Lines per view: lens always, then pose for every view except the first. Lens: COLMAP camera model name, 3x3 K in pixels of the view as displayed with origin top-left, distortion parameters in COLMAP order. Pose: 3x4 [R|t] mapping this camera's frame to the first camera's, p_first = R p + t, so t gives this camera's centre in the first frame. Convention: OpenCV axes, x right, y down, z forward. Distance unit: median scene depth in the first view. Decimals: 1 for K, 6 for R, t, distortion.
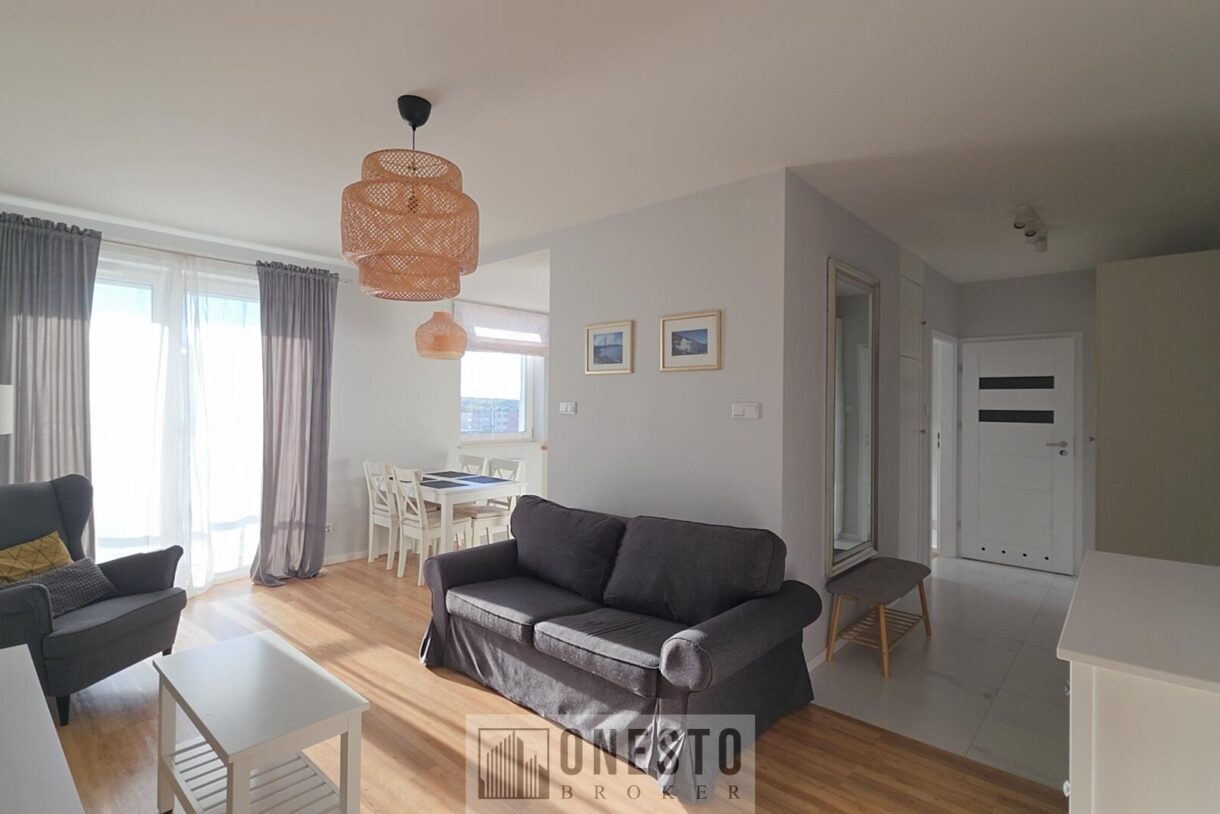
lens RADIAL K [[588.2, 0, 610.0], [0, 588.2, 407.0], [0, 0, 1]] dist [0.001596, 0.000280]
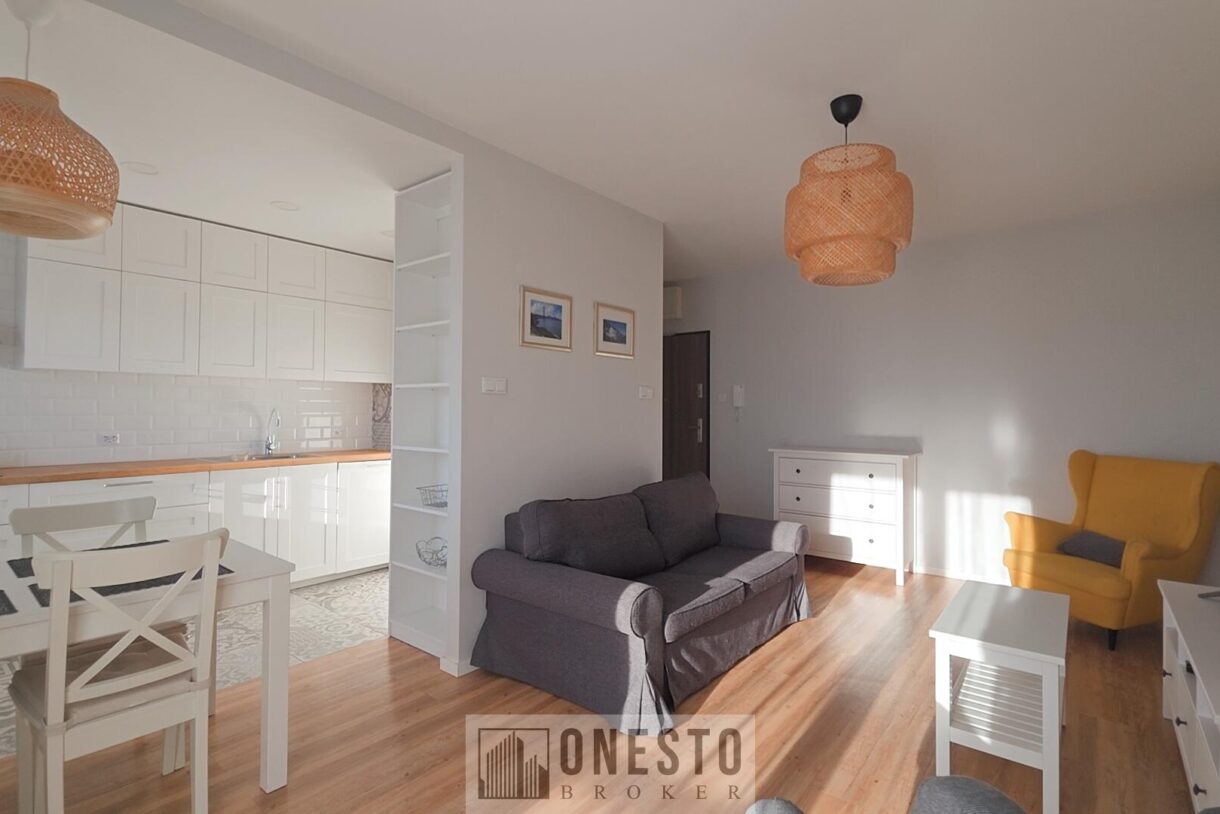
lens RADIAL K [[594.3, 0, 609.9], [0, 594.3, 405.5], [0, 0, 1]] dist [0.016584, -0.000229]
pose [[-0.047401, -0.004735, 0.998865, -0.723472], [-0.004630, 0.999979, 0.004520, 0.019533], [-0.998865, -0.004411, -0.047422, 0.760673]]
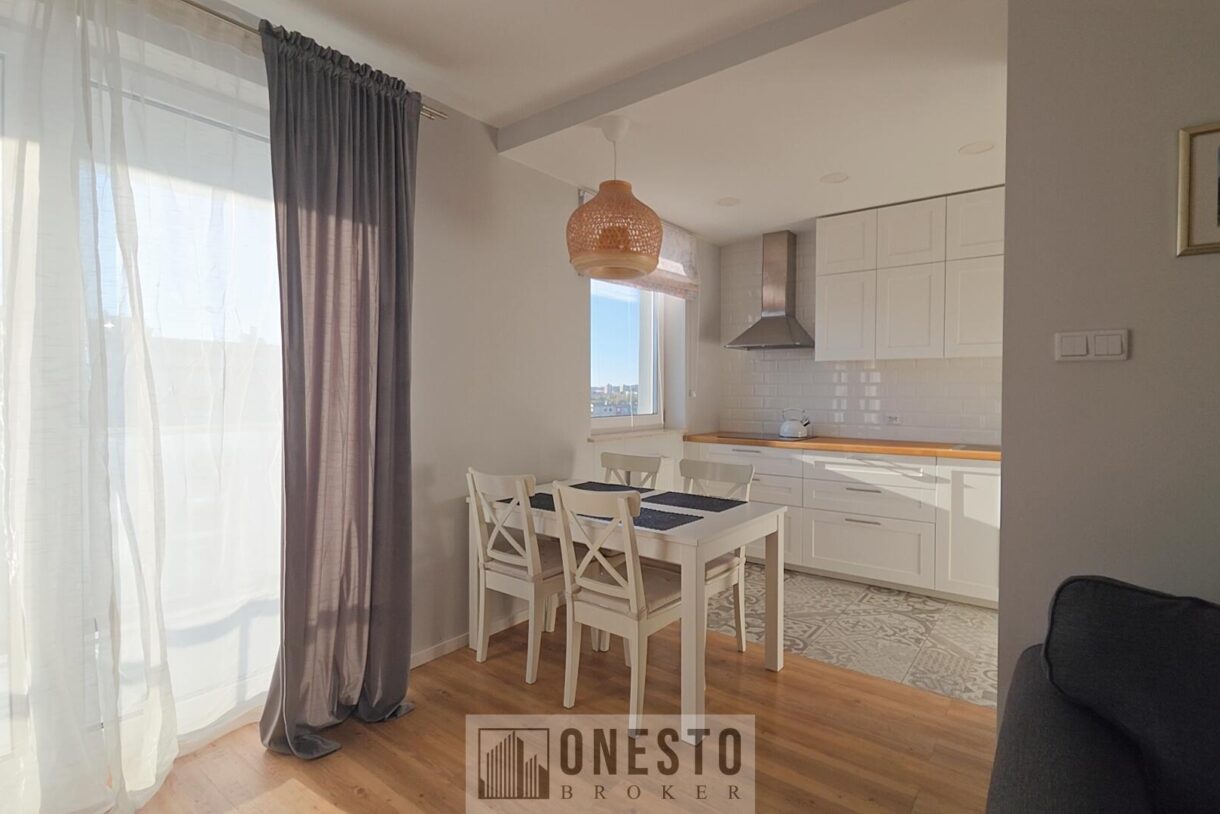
lens RADIAL K [[594.3, 0, 609.9], [0, 594.3, 405.5], [0, 0, 1]] dist [0.016584, -0.000229]
pose [[0.997638, -0.011120, 0.067787, -0.366774], [0.009546, 0.999678, 0.023495, 0.025315], [-0.068027, -0.022792, 0.997423, 0.520701]]
